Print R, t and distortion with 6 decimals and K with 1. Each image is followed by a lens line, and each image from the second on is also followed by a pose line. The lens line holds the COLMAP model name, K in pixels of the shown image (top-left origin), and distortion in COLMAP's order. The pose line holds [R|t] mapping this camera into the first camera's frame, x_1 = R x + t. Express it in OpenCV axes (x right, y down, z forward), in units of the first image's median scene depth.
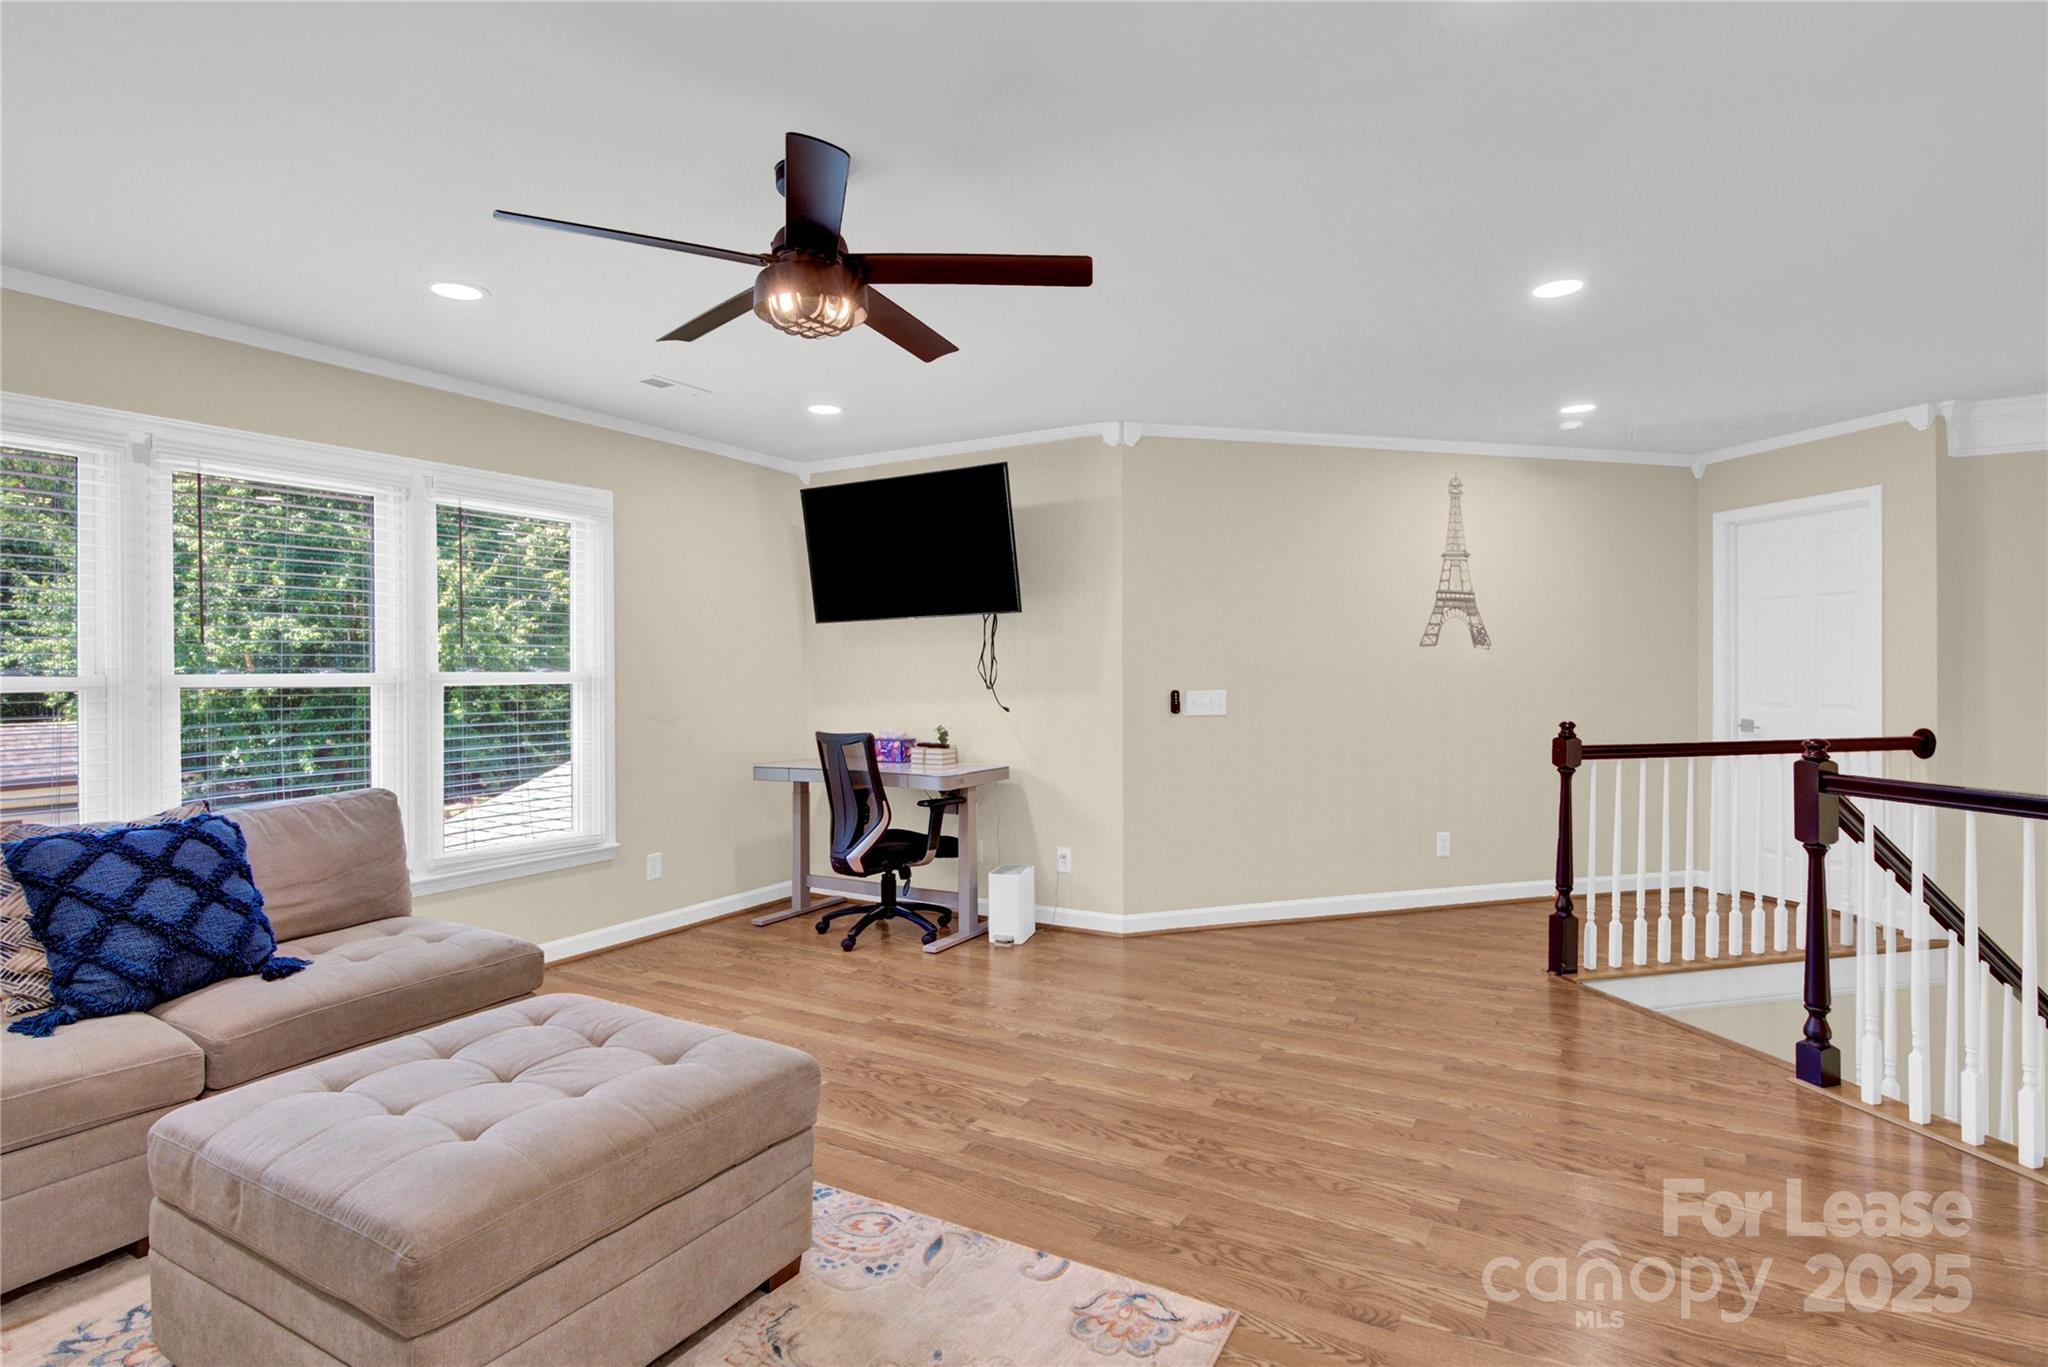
lens RADIAL K [[966.9, 0, 974.9], [0, 966.9, 674.9], [0, 0, 1]] dist [0.001306, 0.000162]
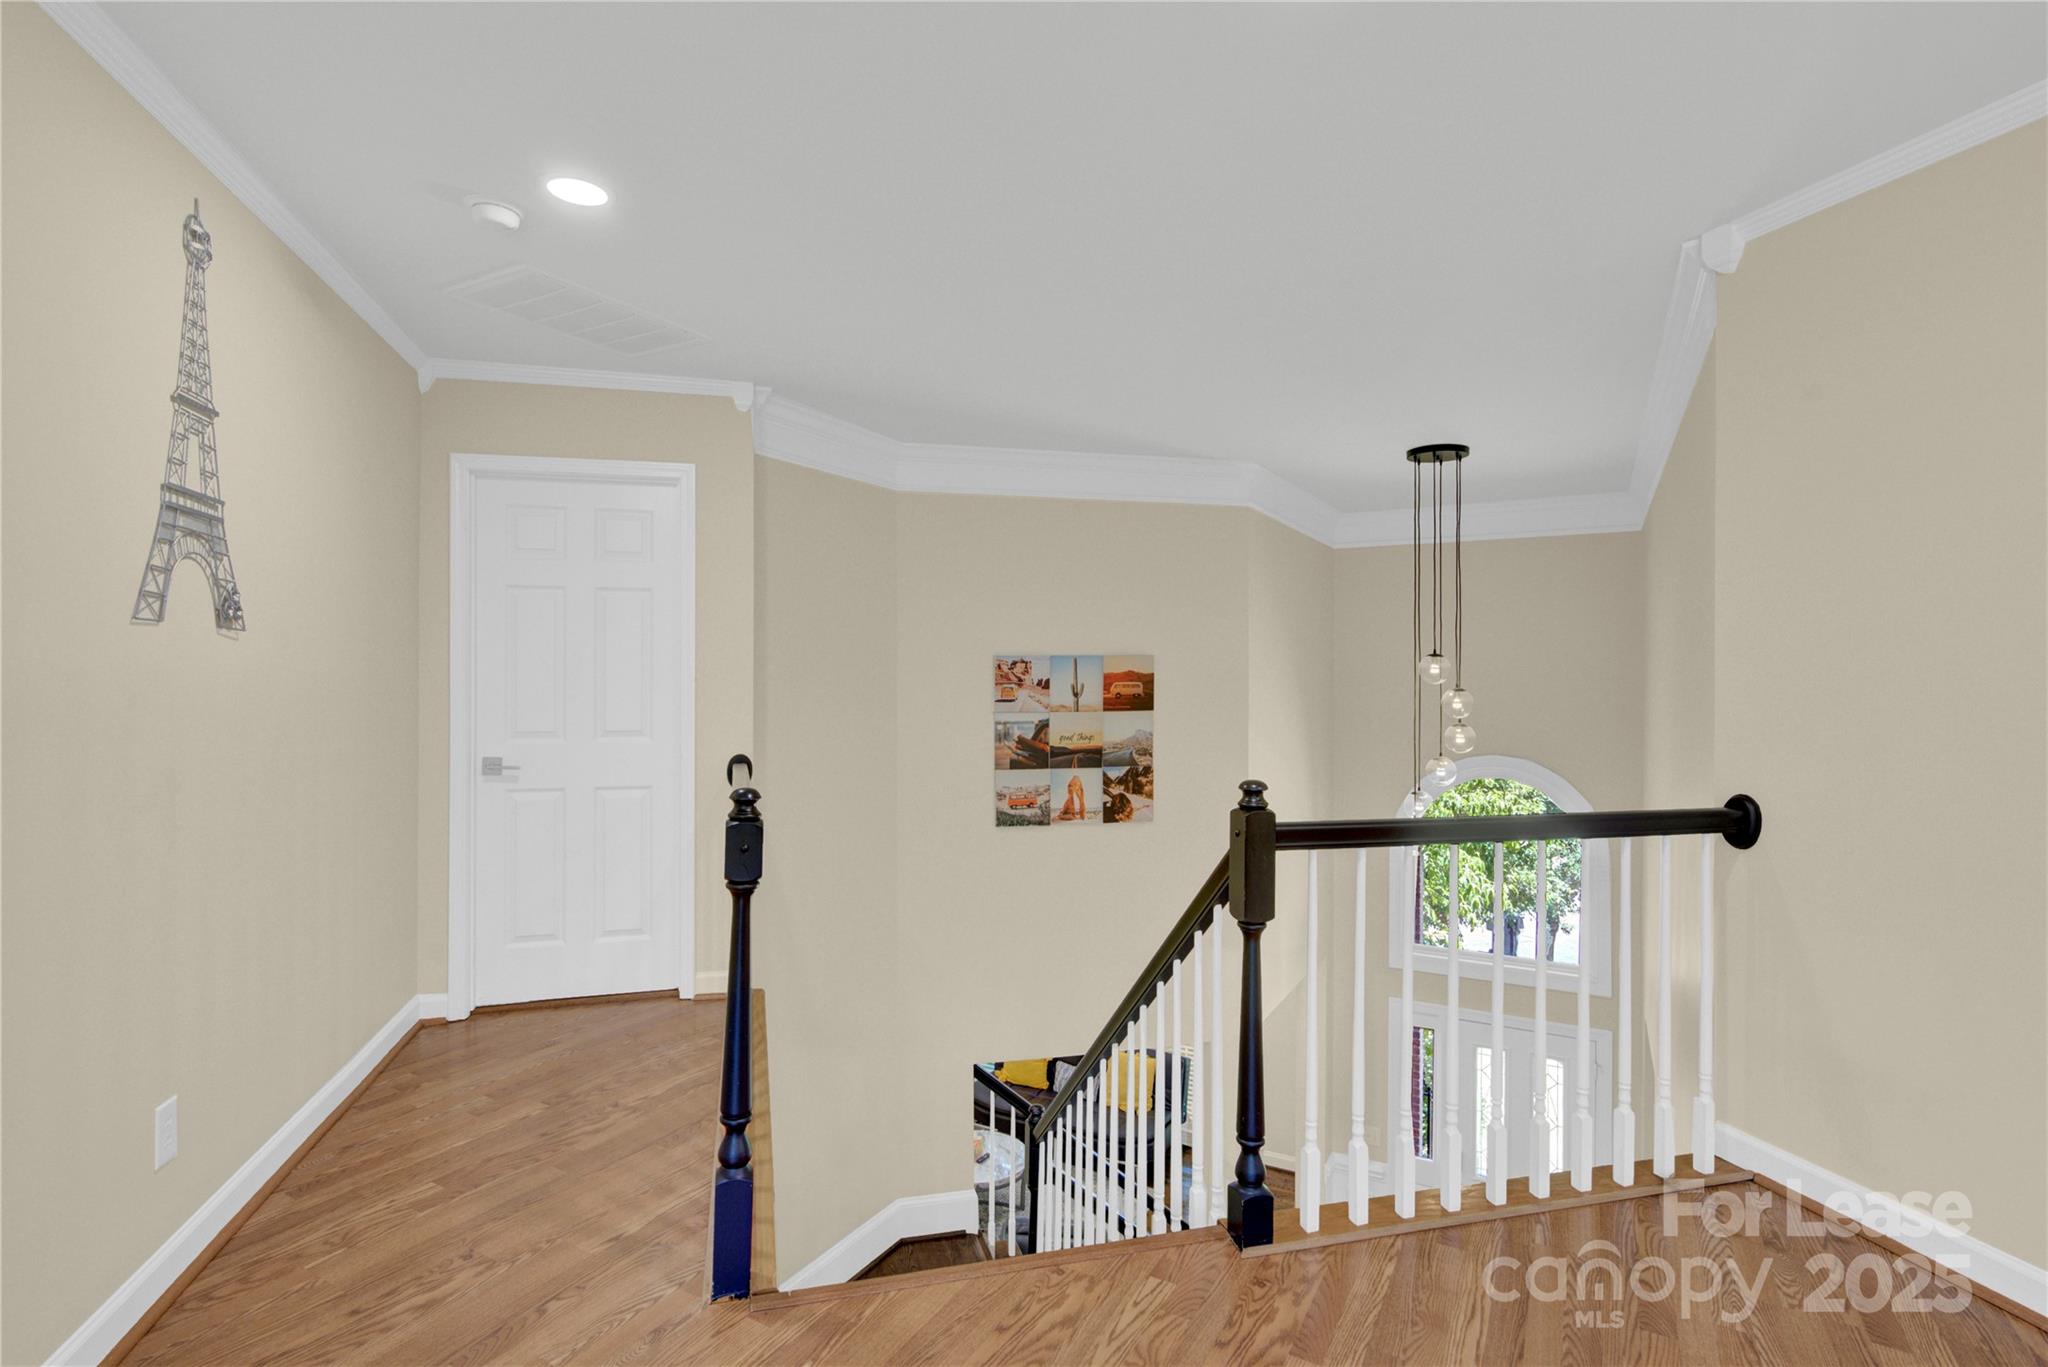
lens RADIAL K [[966.9, 0, 974.9], [0, 966.9, 674.9], [0, 0, 1]] dist [0.001306, 0.000162]
pose [[-0.054388, 0.007503, 0.998492, 0.070186], [0.004975, 0.999961, -0.007243, -0.004769], [-0.998507, 0.004574, -0.054423, 0.673356]]
